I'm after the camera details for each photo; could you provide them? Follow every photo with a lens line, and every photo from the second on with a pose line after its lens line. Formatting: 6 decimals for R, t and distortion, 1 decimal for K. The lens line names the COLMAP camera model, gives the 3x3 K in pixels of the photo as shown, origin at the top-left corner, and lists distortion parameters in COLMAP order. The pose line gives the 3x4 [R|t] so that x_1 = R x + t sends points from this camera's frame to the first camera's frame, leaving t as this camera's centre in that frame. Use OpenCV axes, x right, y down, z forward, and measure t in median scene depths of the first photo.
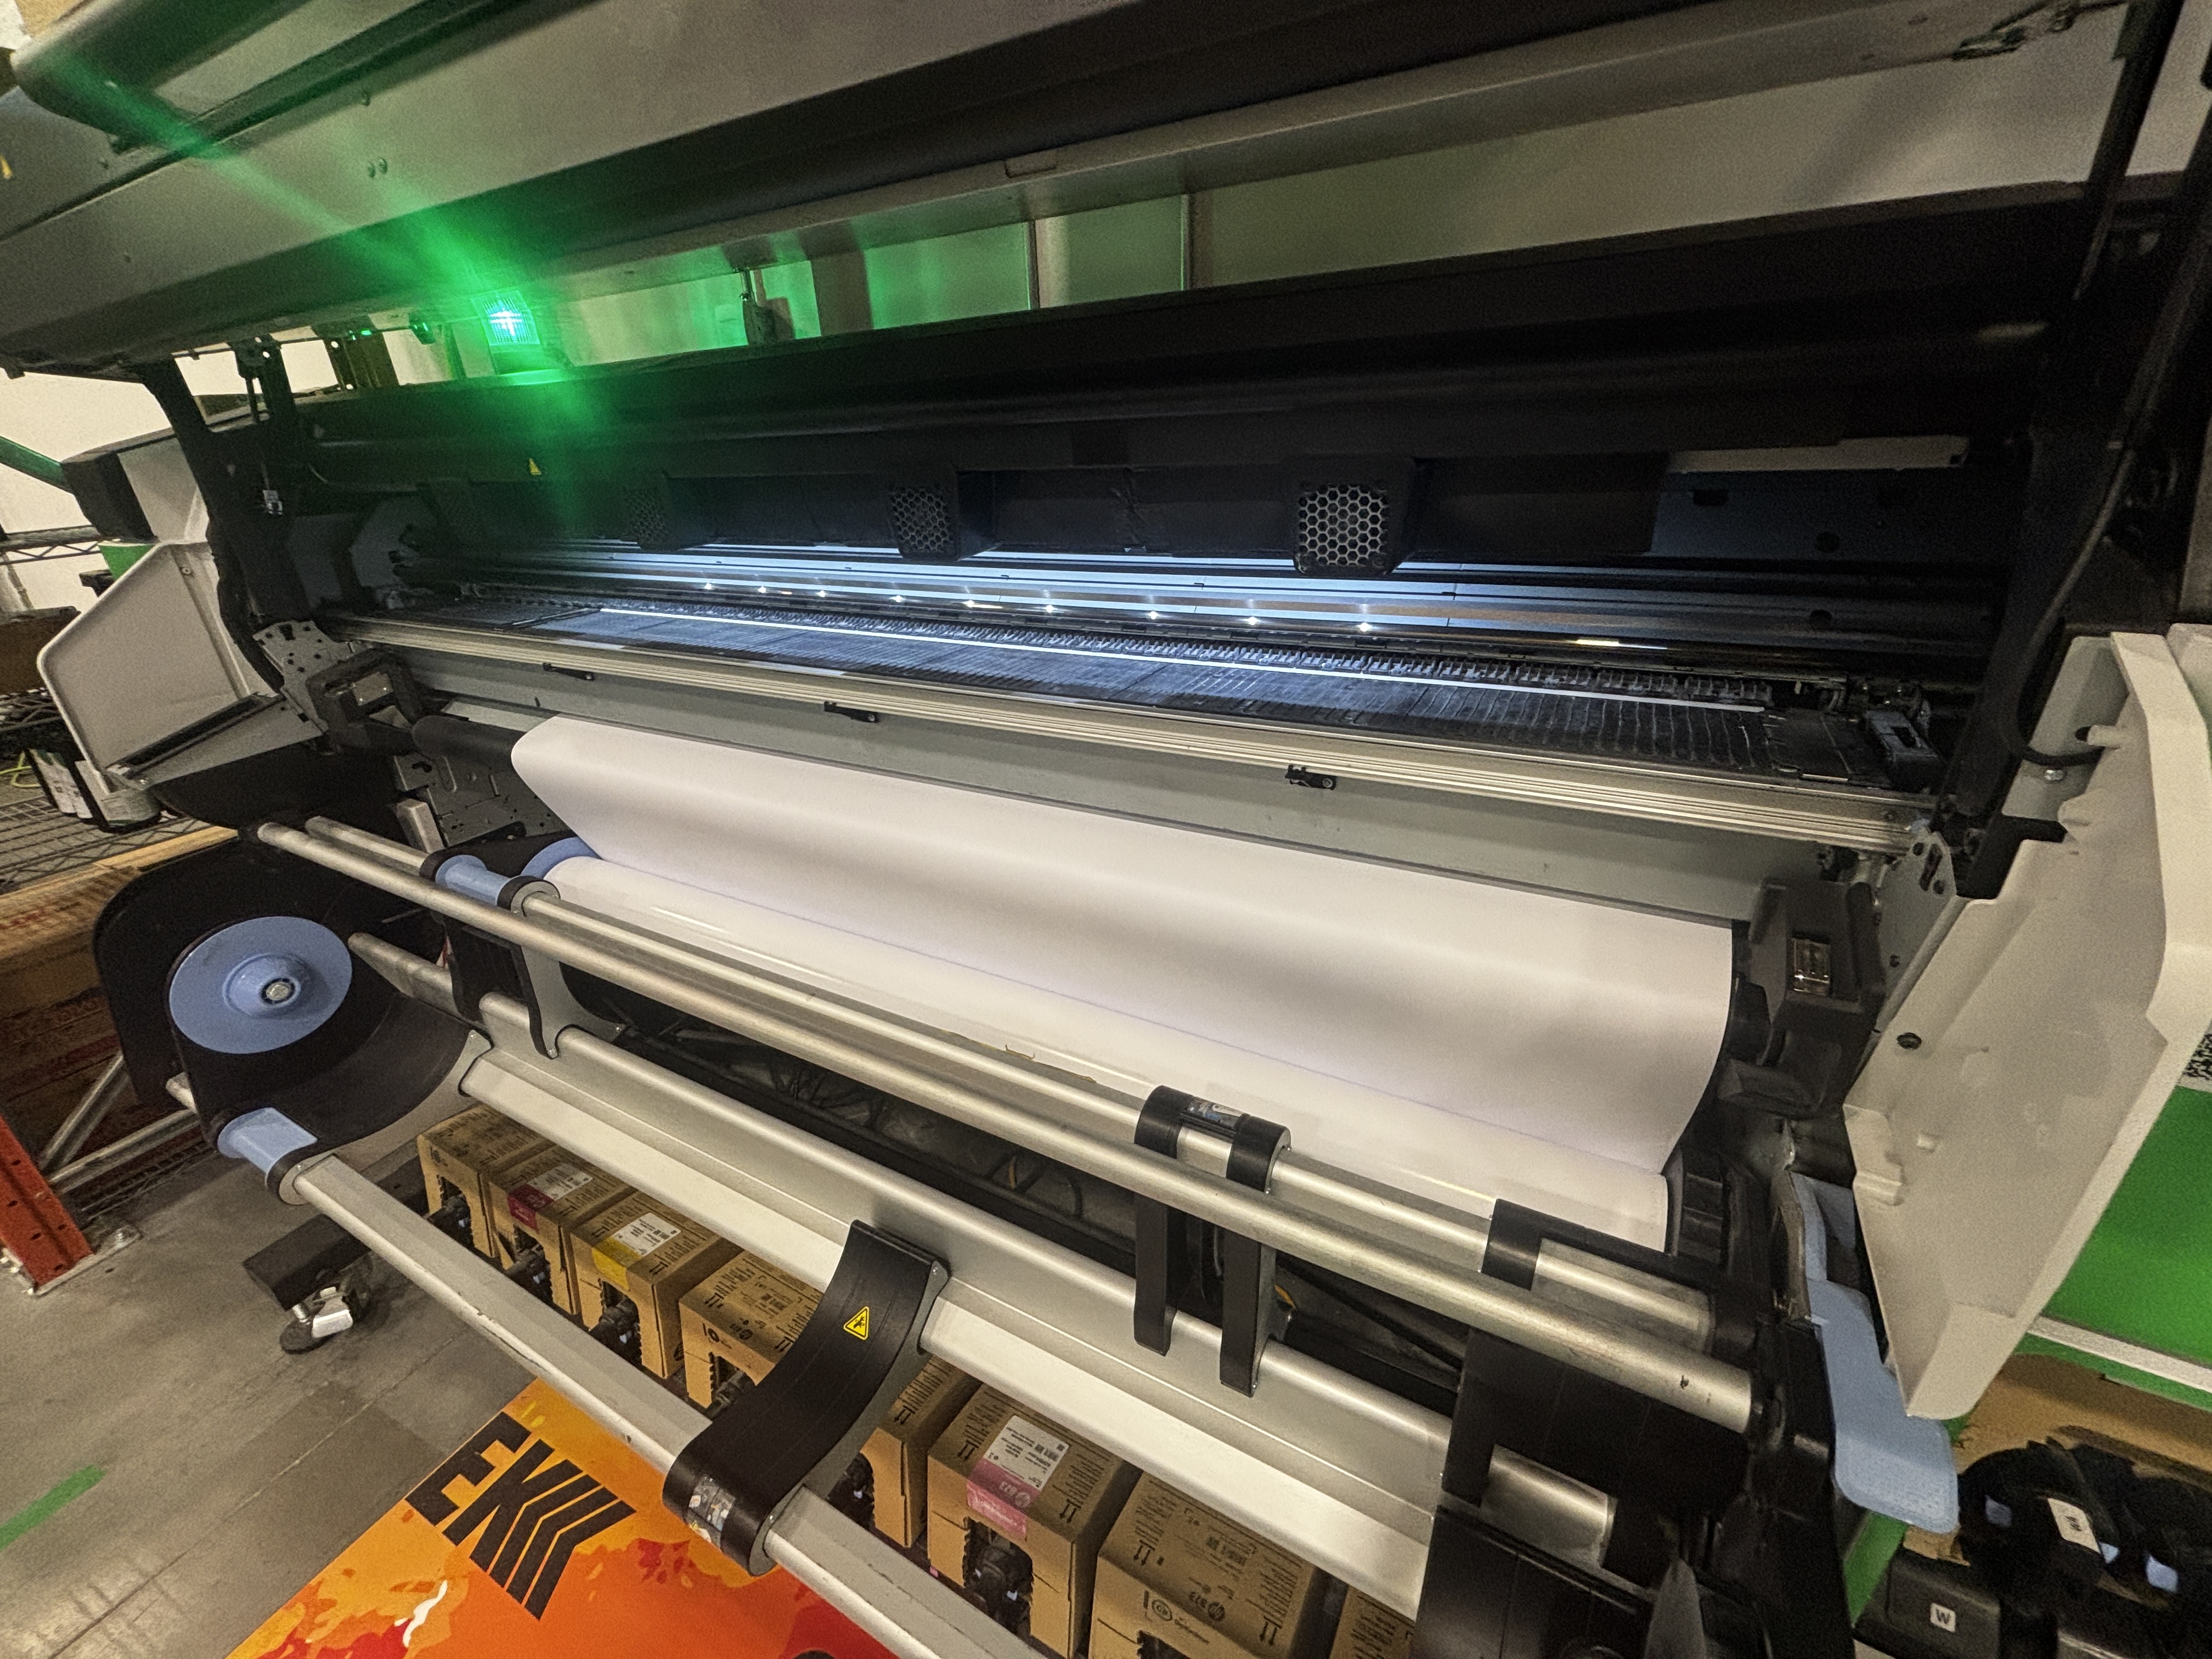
lens RADIAL K [[906.6, 0, 1094.6], [0, 906.6, 818.0], [0, 0, 1]] dist [0.000790, -0.001043]
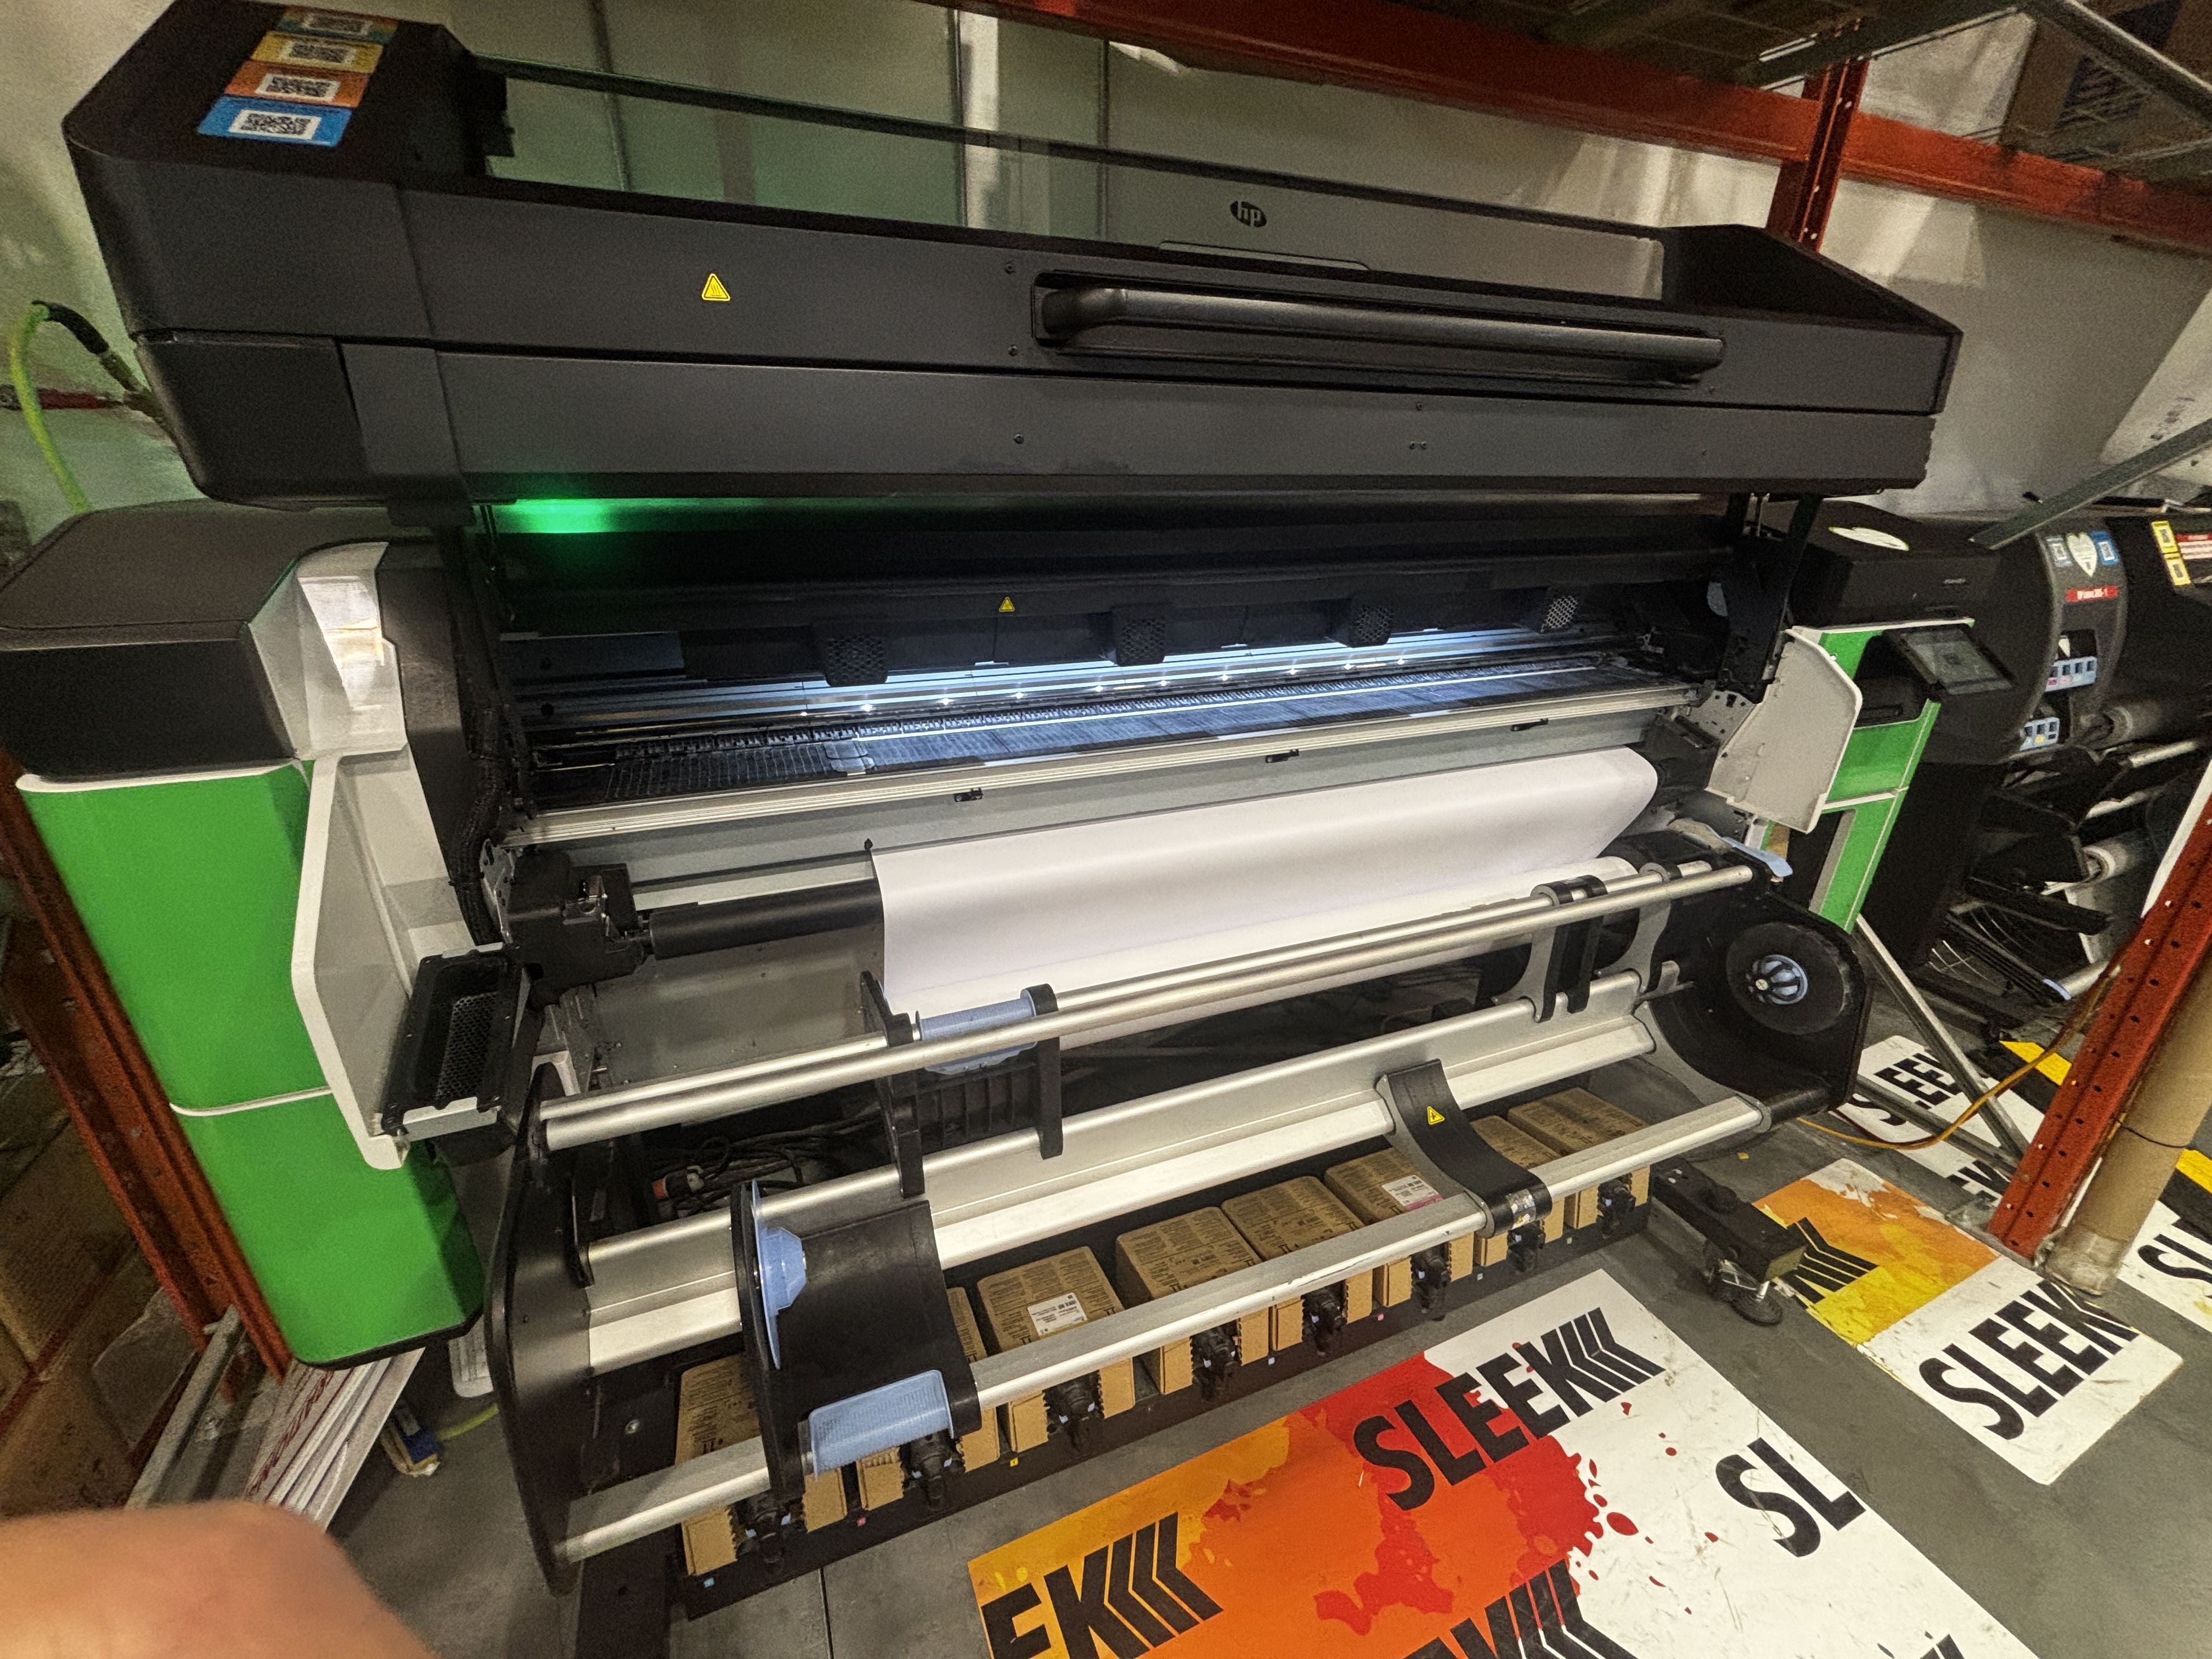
lens RADIAL K [[906.6, 0, 1094.4], [0, 906.6, 825.8], [0, 0, 1]] dist [0.000790, -0.001043]
pose [[0.621115, -0.250154, 0.742724, -1.246706], [0.277545, 0.956483, 0.090048, -0.180279], [-0.732929, 0.150209, 0.663515, 0.218326]]
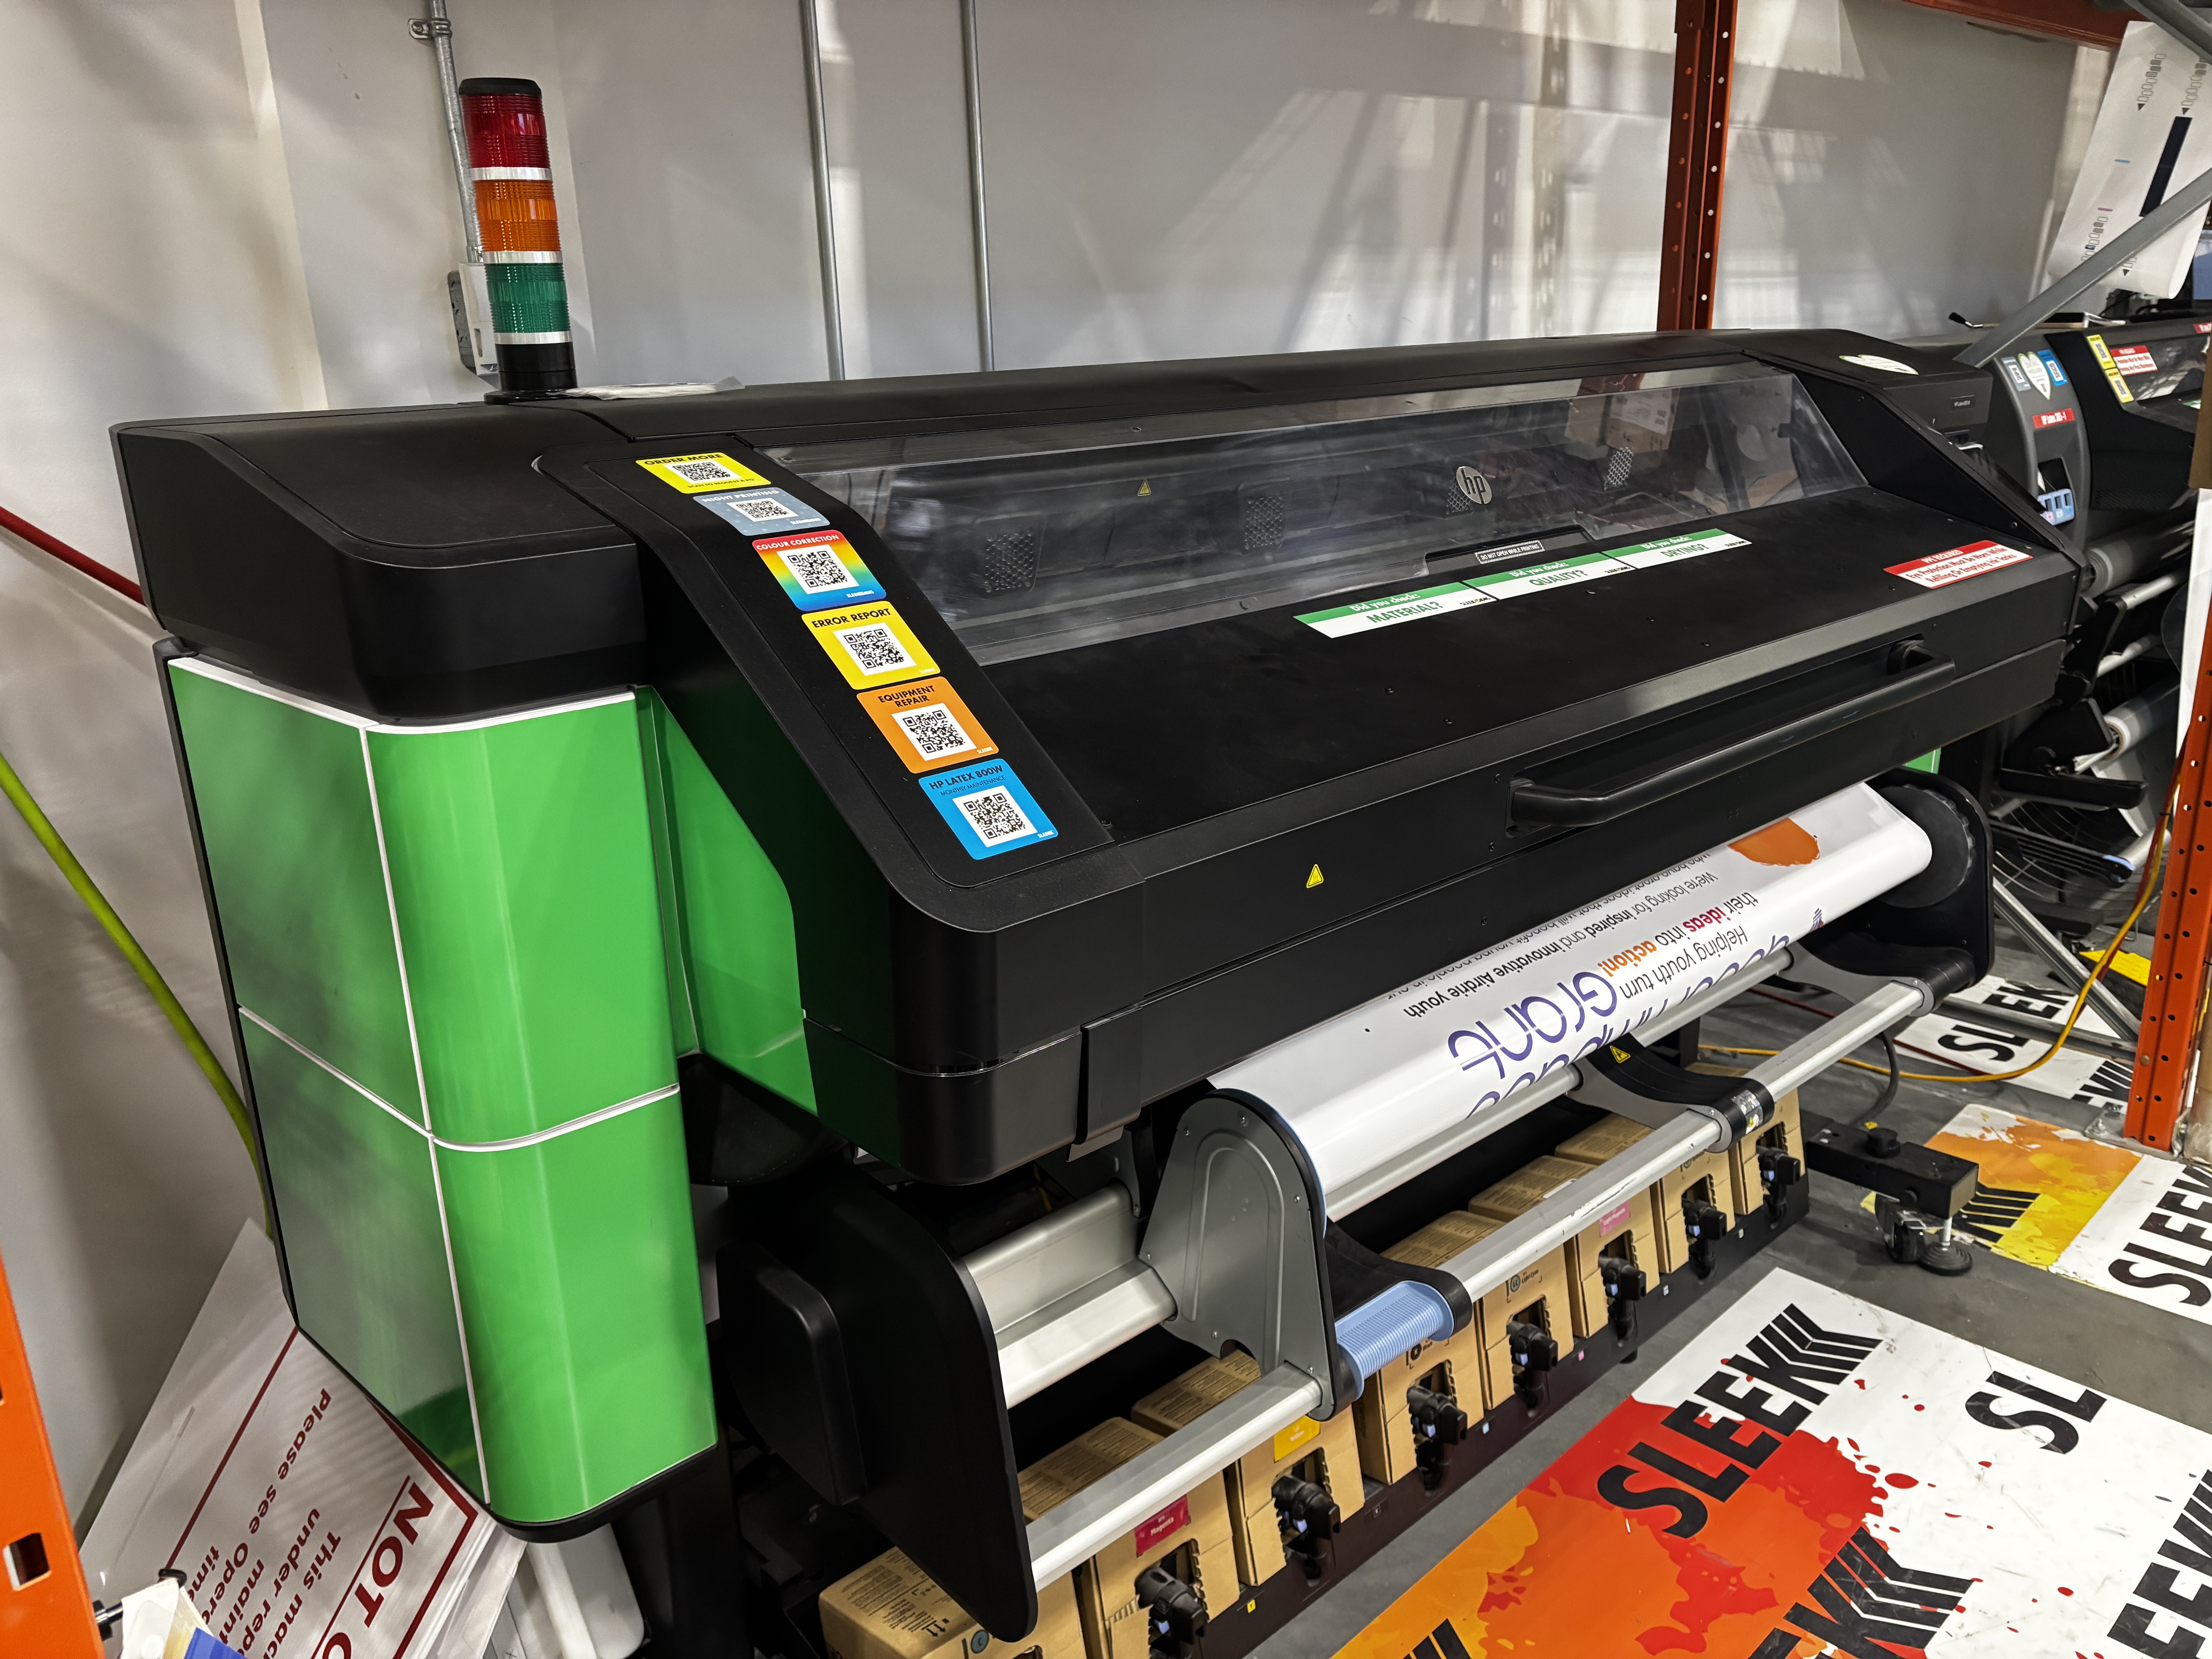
lens RADIAL K [[1693.7, 0, 1094.0], [0, 1693.7, 832.8], [0, 0, 1]] dist [0.049532, -0.070305]
pose [[0.310861, -0.245849, 0.918109, -2.019504], [0.396657, 0.911383, 0.109744, -0.242744], [-0.863729, 0.330060, 0.380831, 0.443739]]
